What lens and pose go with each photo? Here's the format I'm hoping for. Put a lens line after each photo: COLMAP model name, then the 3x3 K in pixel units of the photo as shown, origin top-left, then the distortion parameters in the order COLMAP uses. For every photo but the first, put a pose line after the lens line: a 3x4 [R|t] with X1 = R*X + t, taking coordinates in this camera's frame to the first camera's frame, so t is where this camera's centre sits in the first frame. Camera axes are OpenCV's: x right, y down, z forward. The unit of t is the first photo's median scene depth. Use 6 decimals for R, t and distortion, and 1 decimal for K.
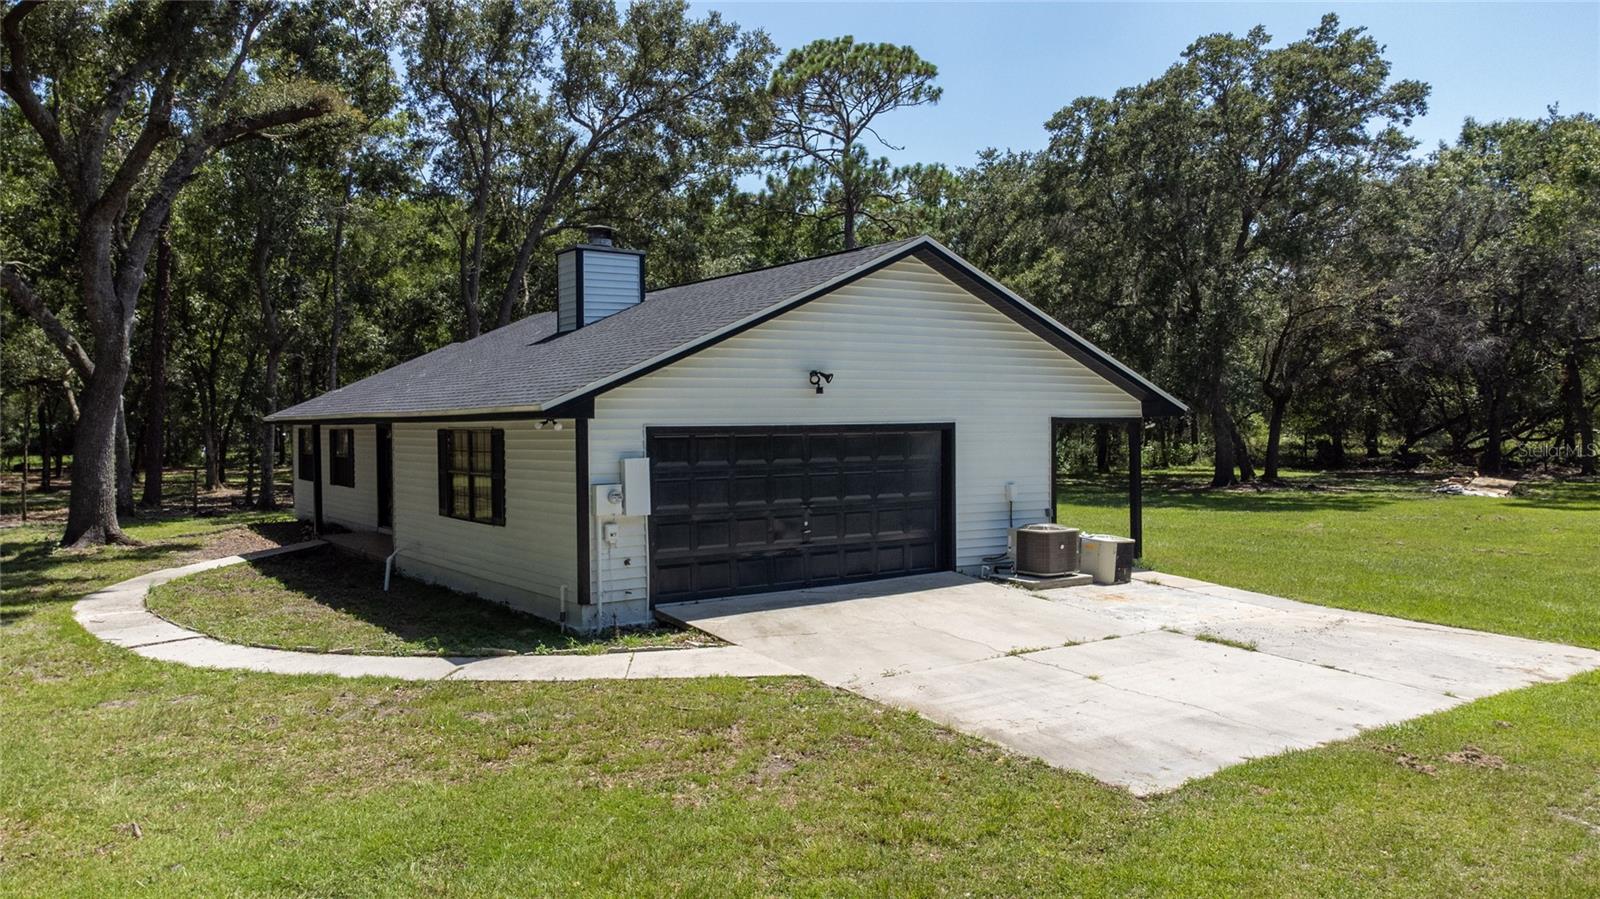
lens RADIAL K [[1183.0, 0, 786.9], [0, 1183.0, 447.5], [0, 0, 1]] dist [0.022925, 0.042320]
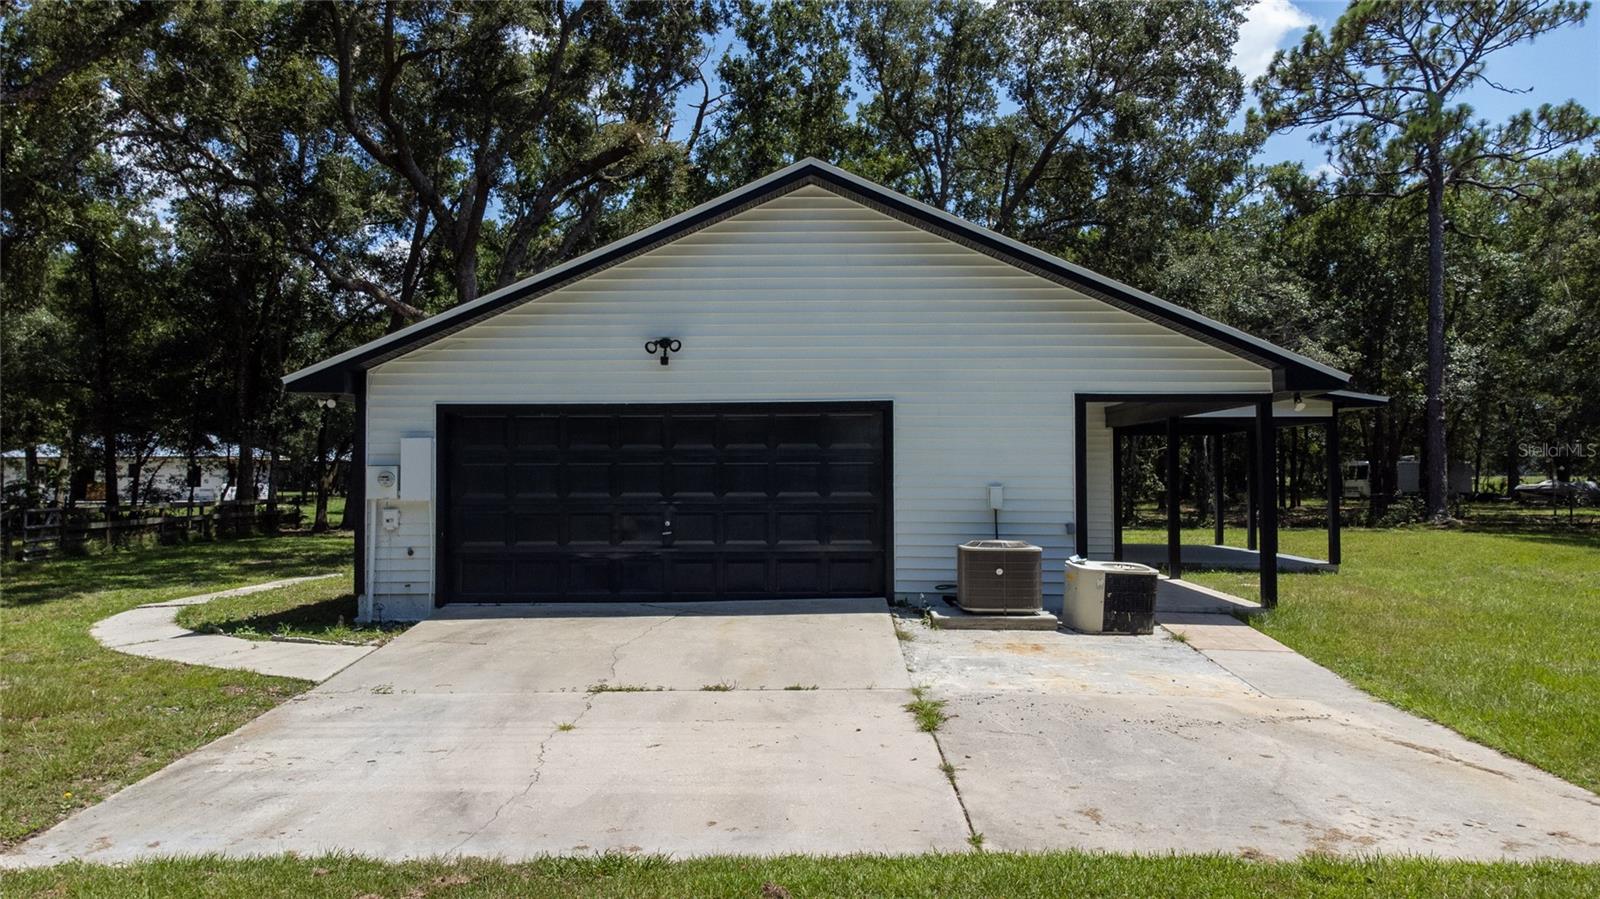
lens RADIAL K [[1183.0, 0, 793.1], [0, 1183.0, 446.1], [0, 0, 1]] dist [0.022925, 0.042320]
pose [[0.814604, -0.008019, -0.579963, 0.507832], [-0.015551, 0.999243, -0.035658, 0.034367], [0.579810, 0.038066, 0.813862, 0.336421]]
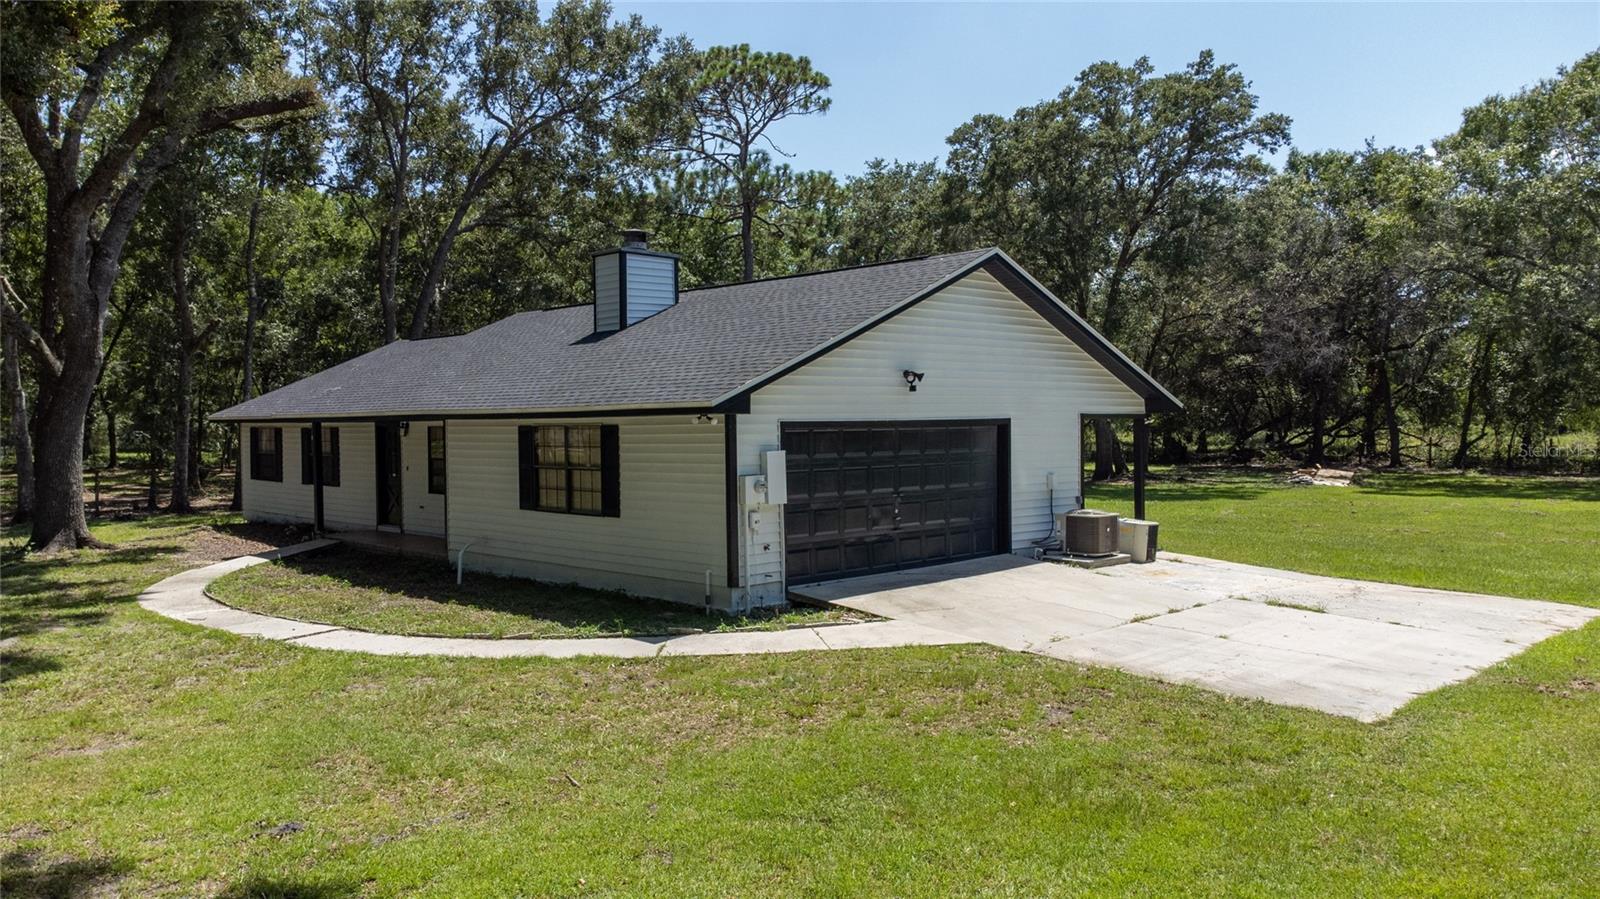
lens RADIAL K [[1183.0, 0, 787.2], [0, 1183.0, 450.0], [0, 0, 1]] dist [0.022925, 0.042320]
pose [[0.987509, -0.005543, 0.157462, -0.226787], [0.005294, 0.999984, 0.002002, 0.004859], [-0.157471, -0.001144, 0.987523, -0.050158]]
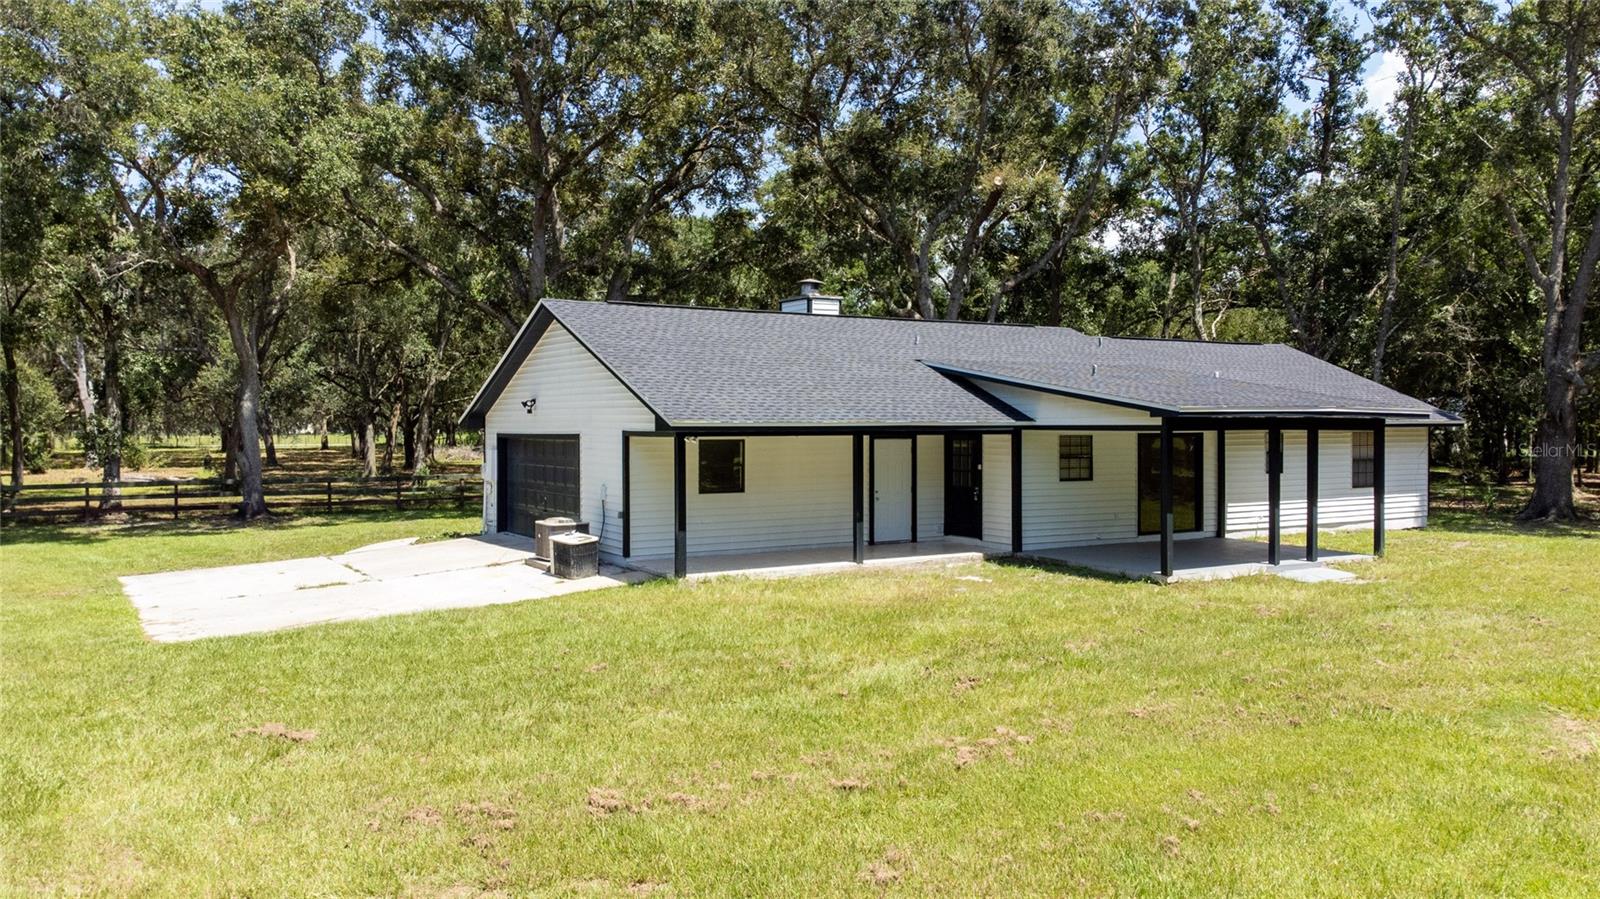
lens RADIAL K [[1183.0, 0, 808.5], [0, 1183.0, 458.3], [0, 0, 1]] dist [0.022925, 0.042320]
pose [[-0.033710, 0.039054, -0.998668, 1.370779], [-0.016100, 0.999085, 0.039614, -0.047983], [0.999302, 0.017414, -0.033051, 1.243476]]
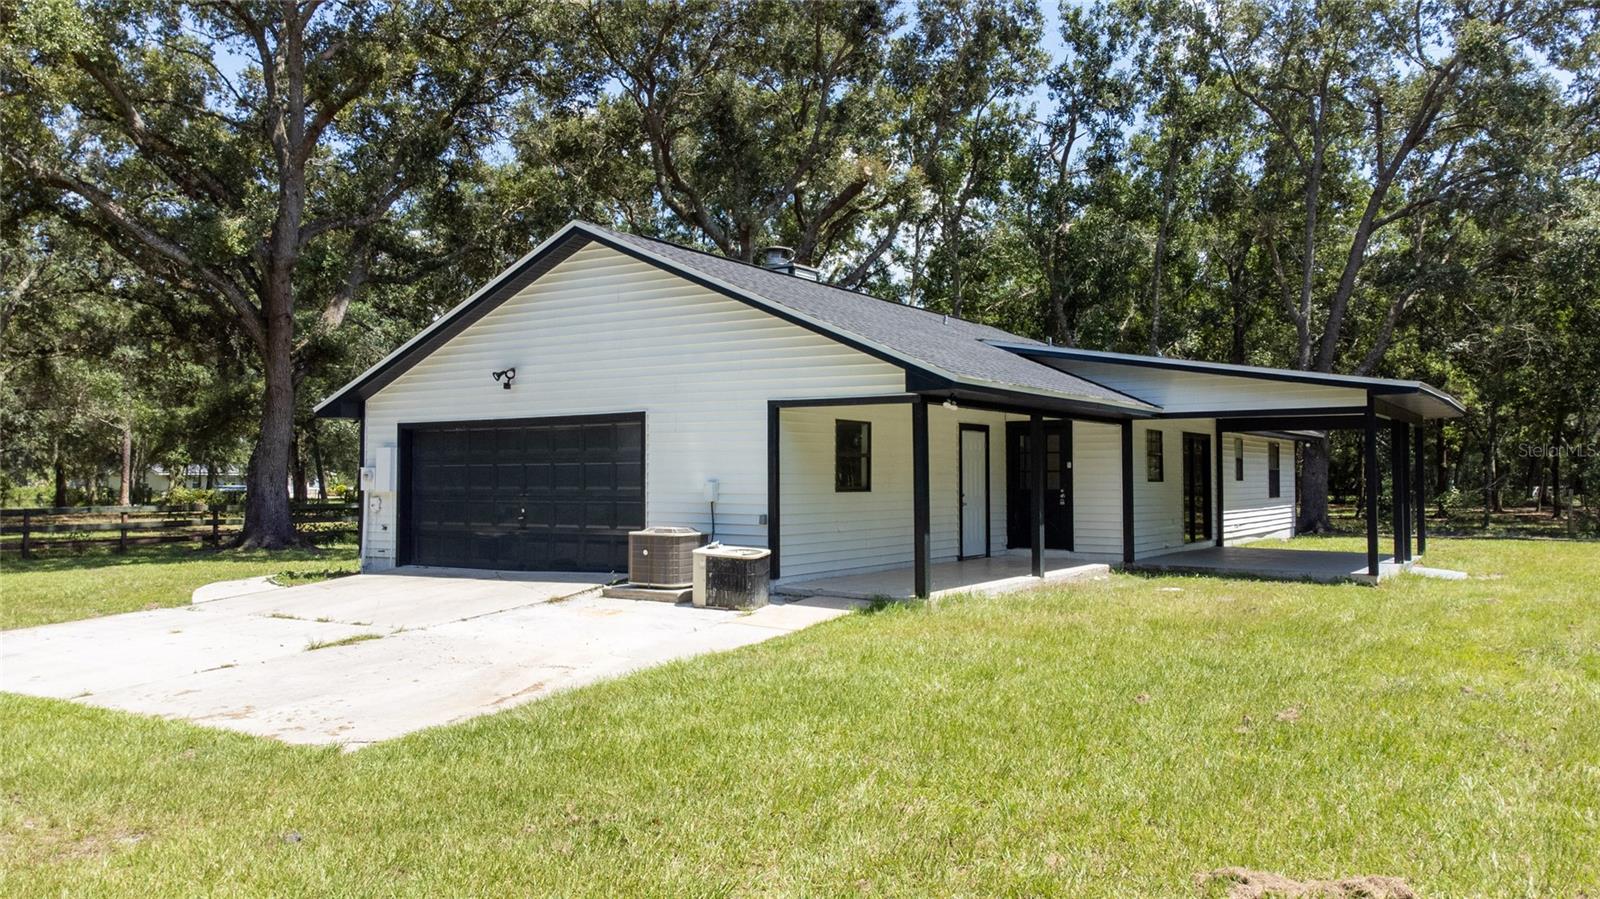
lens RADIAL K [[1183.0, 0, 800.5], [0, 1183.0, 454.2], [0, 0, 1]] dist [0.022925, 0.042320]
pose [[0.388399, -0.011665, -0.921418, 0.991720], [-0.018461, 0.999621, -0.020437, 0.027205], [0.921307, 0.024948, 0.388036, 0.727449]]
